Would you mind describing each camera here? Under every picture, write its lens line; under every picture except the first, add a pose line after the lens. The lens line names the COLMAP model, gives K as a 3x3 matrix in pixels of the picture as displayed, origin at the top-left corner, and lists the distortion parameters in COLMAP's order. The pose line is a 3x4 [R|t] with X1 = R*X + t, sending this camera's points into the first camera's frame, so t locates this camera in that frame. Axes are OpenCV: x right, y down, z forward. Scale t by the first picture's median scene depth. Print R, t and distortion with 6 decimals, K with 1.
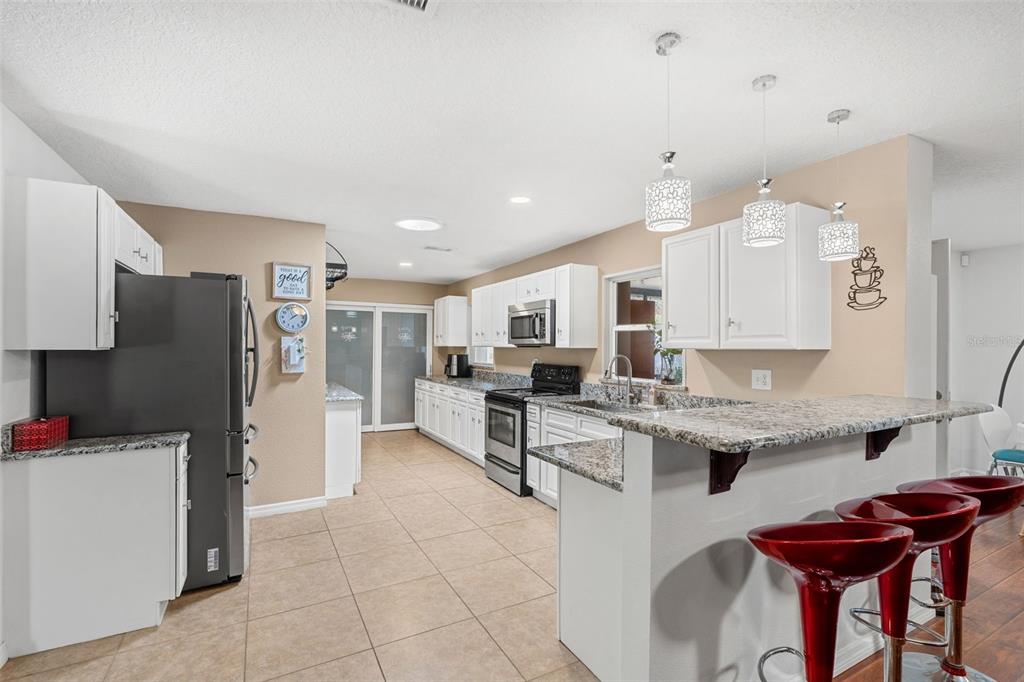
lens RADIAL K [[459.1, 0, 510.2], [0, 459.1, 345.1], [0, 0, 1]] dist [-0.001174, -0.000112]
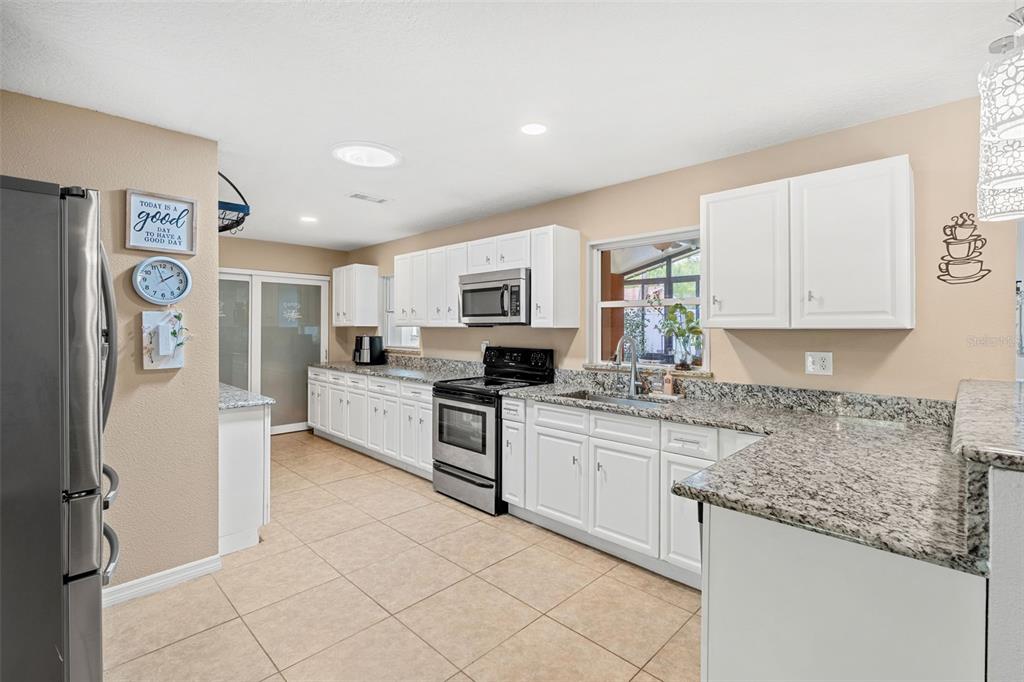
lens RADIAL K [[464.1, 0, 511.7], [0, 464.1, 324.6], [0, 0, 1]] dist [-0.002201, 0.000721]
pose [[0.956399, -0.001129, 0.292060, -0.180030], [0.001342, 0.999999, -0.000530, 0.001031], [-0.292059, 0.000898, 0.956400, 0.223719]]
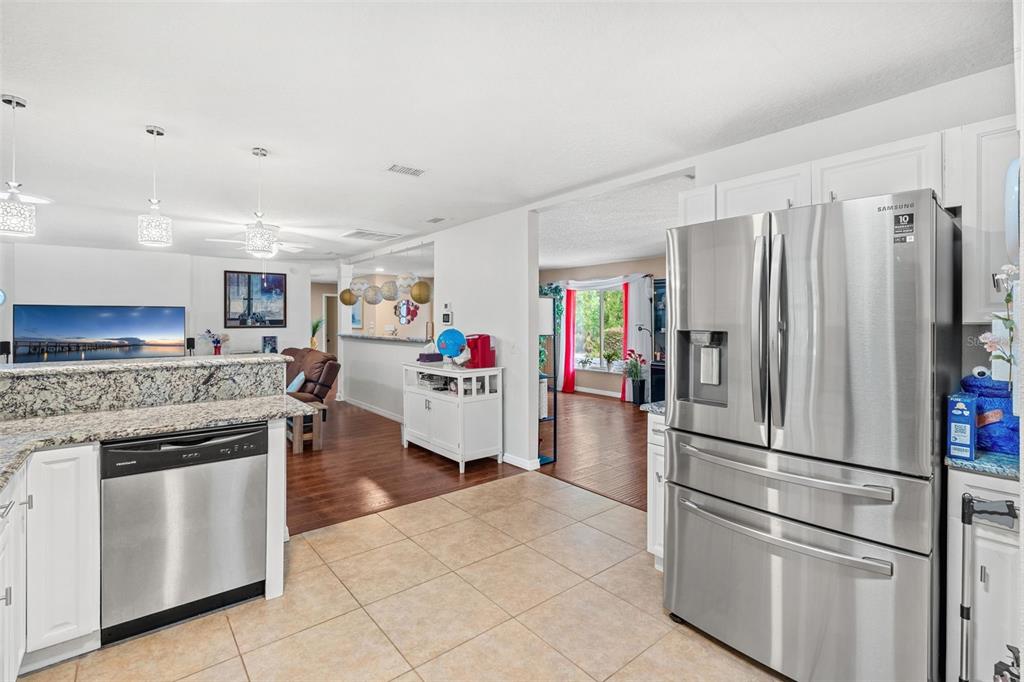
lens RADIAL K [[465.9, 0, 505.6], [0, 465.9, 318.9], [0, 0, 1]] dist [-0.003750, -0.000428]
pose [[-0.984395, -0.004997, -0.175905, -0.106782], [-0.003545, 0.999957, -0.008570, 0.006359], [0.175940, -0.007812, -0.984370, 1.091342]]
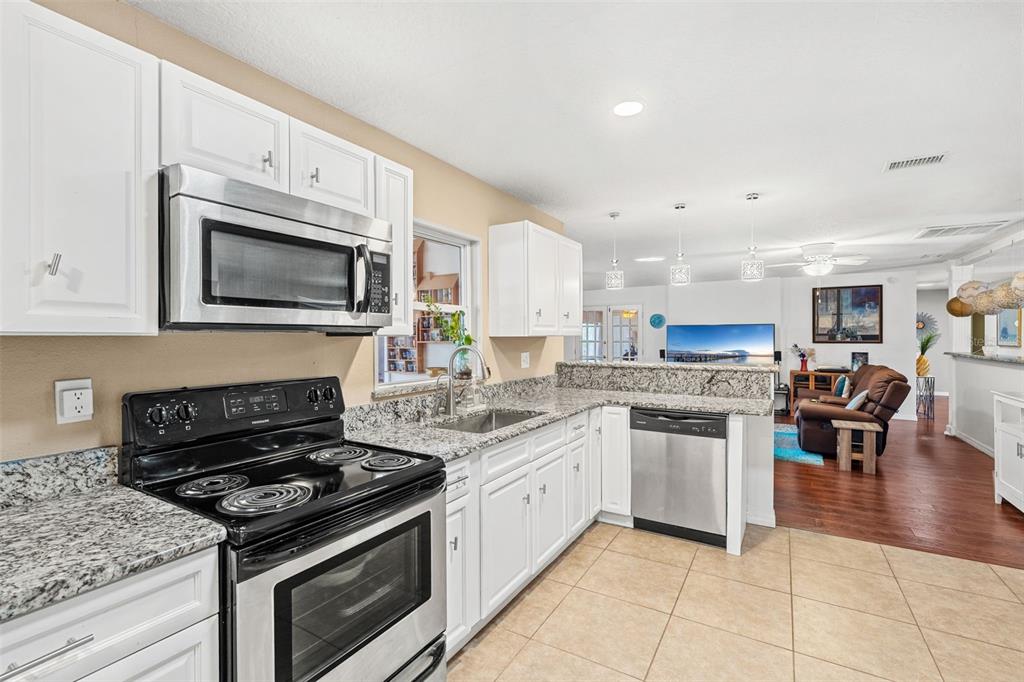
lens RADIAL K [[461.6, 0, 509.8], [0, 461.6, 339.5], [0, 0, 1]] dist [-0.000083, 0.000121]
pose [[-0.507093, -0.011629, 0.861813, -0.354626], [-0.005677, 0.999932, 0.010153, 0.004088], [-0.861873, 0.000256, -0.507124, 1.140625]]
